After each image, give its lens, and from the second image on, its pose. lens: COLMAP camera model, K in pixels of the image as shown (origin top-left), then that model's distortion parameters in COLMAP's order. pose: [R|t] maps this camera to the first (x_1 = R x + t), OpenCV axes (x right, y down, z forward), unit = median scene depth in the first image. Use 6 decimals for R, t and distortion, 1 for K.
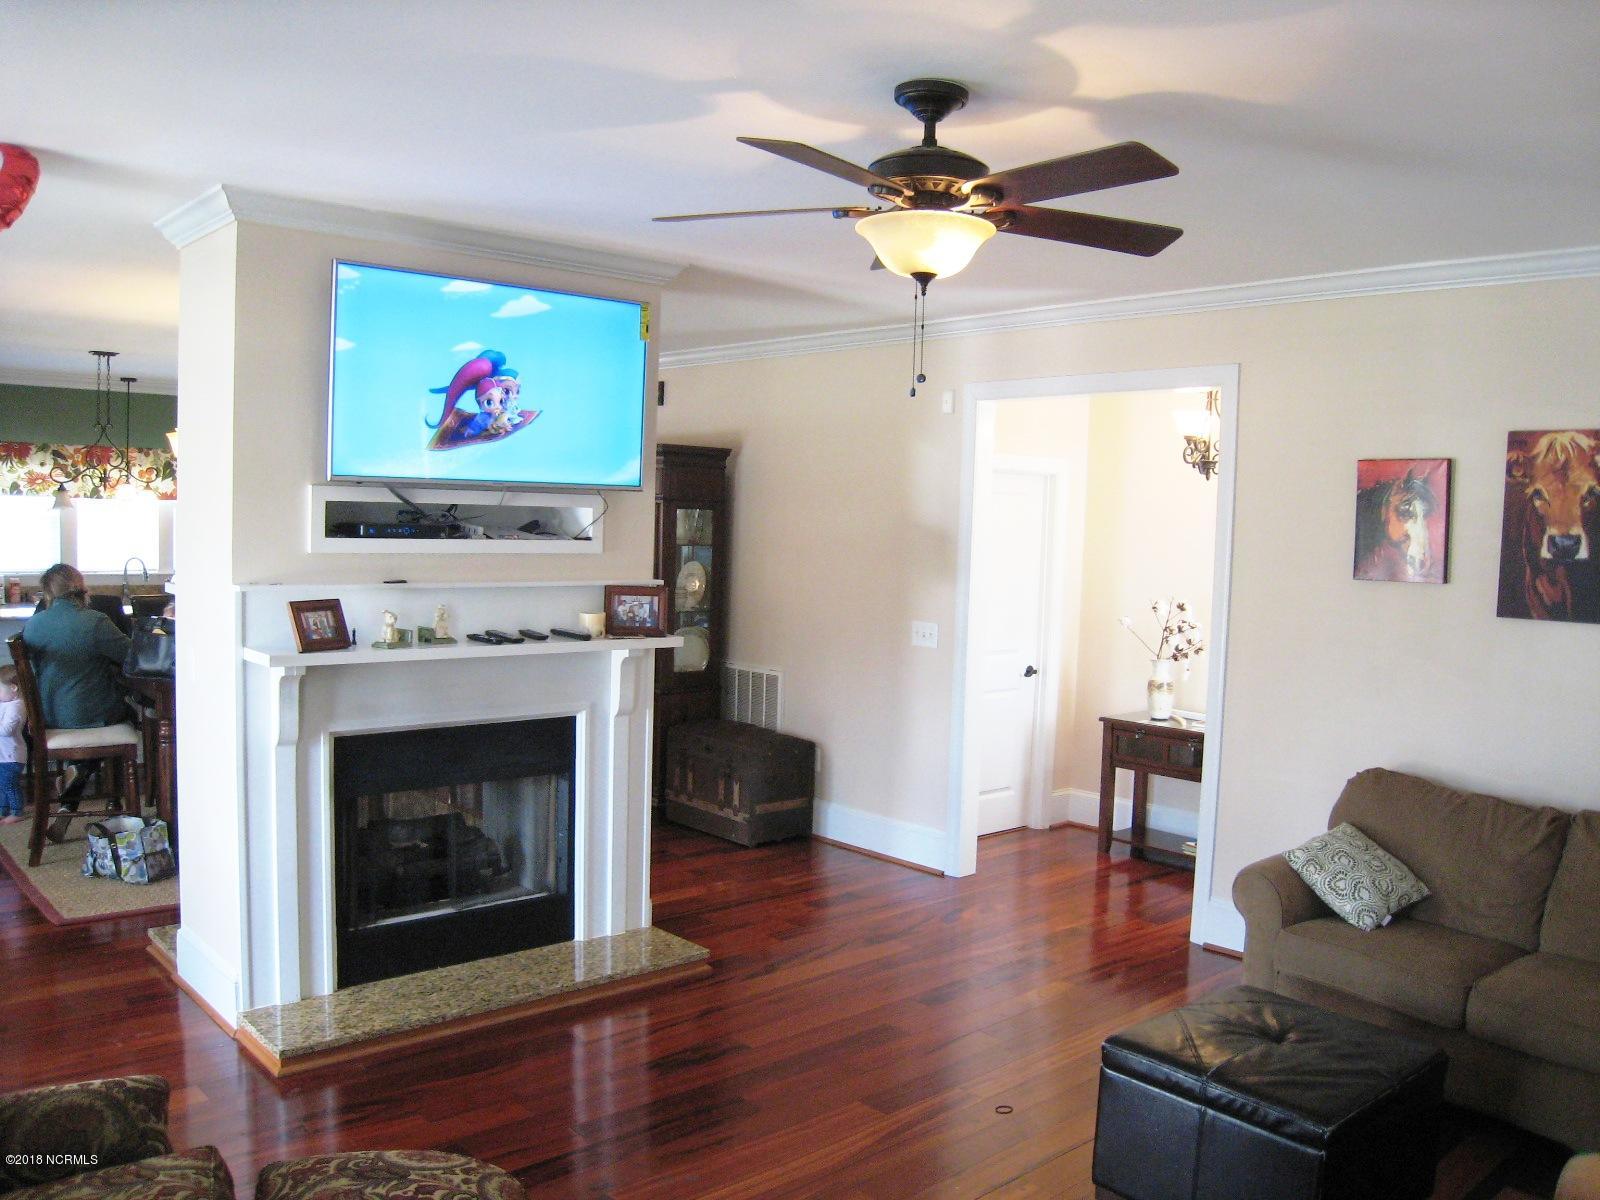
lens RADIAL K [[1302.9, 0, 800.0], [0, 1302.9, 601.4], [0, 0, 1]] dist [-0.116253, 0.021397]
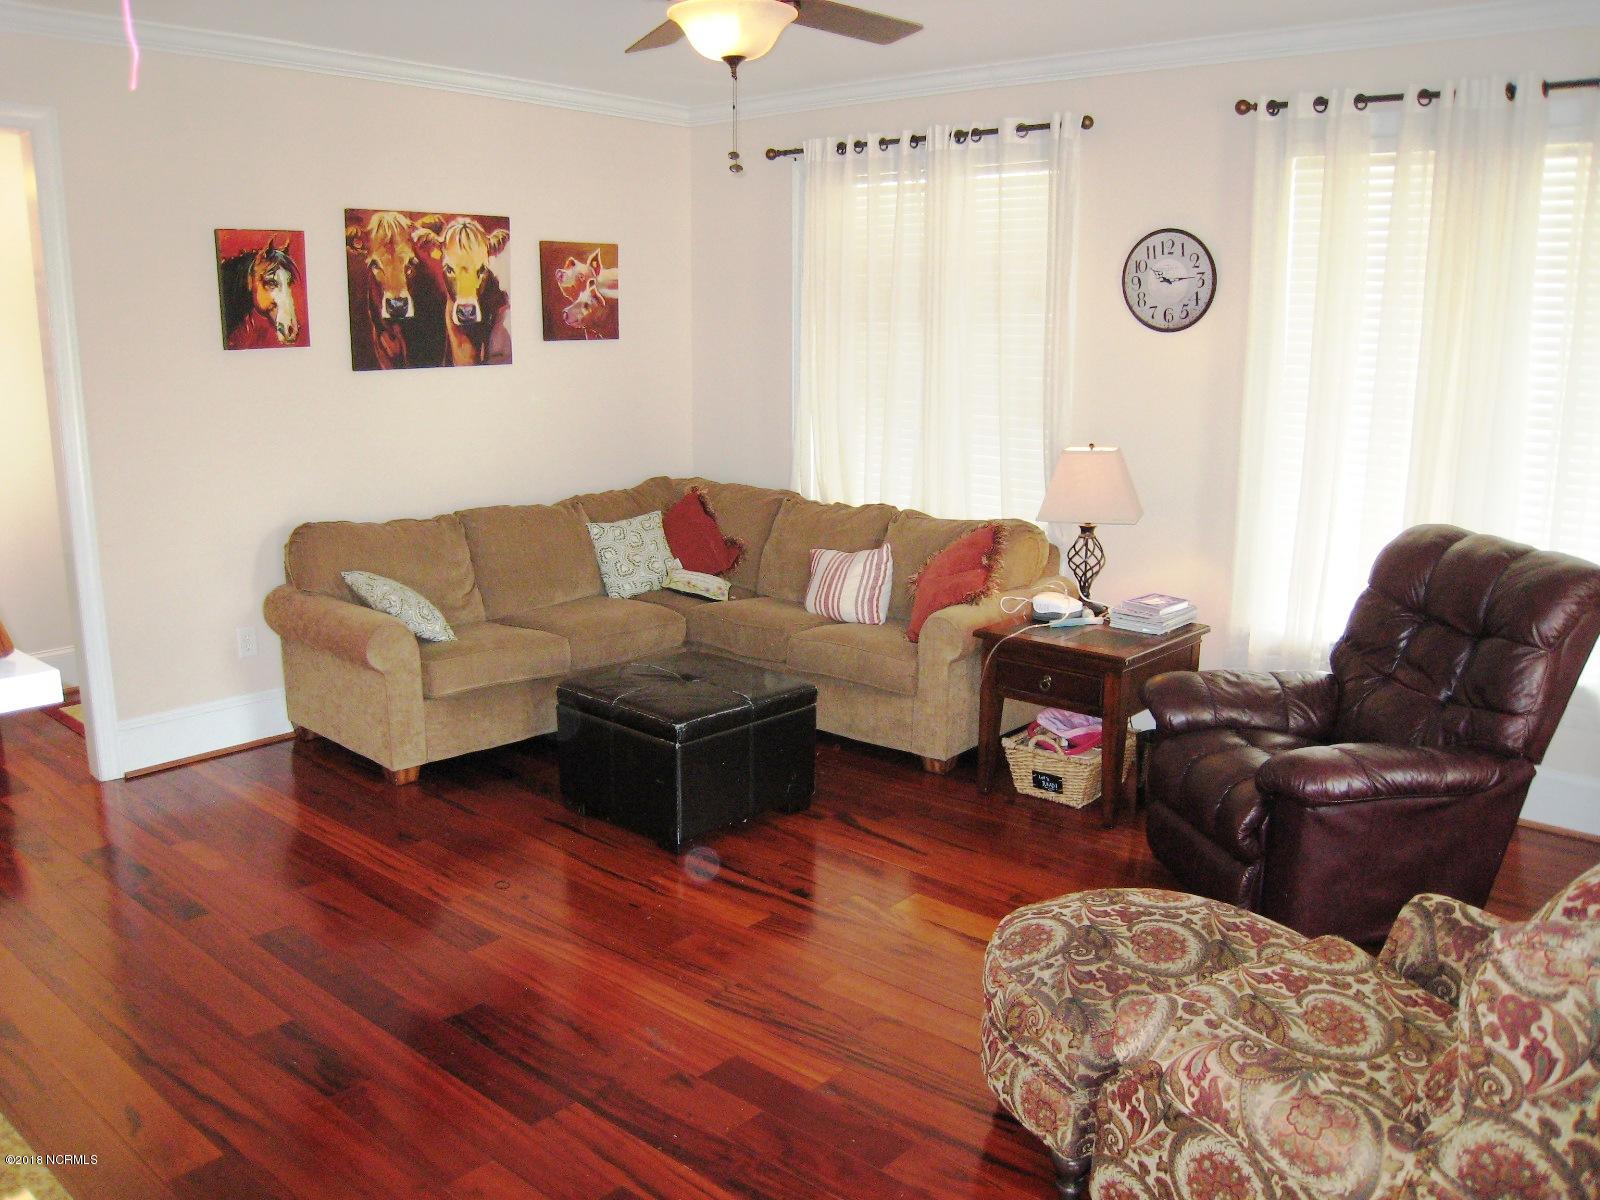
lens RADIAL K [[1302.9, 0, 801.9], [0, 1302.9, 603.8], [0, 0, 1]] dist [-0.116253, 0.021397]
pose [[-0.125391, -0.242773, 0.961945, -0.707437], [0.055907, 0.966328, 0.251167, -0.055504], [-0.990531, 0.085274, -0.107596, 0.755958]]
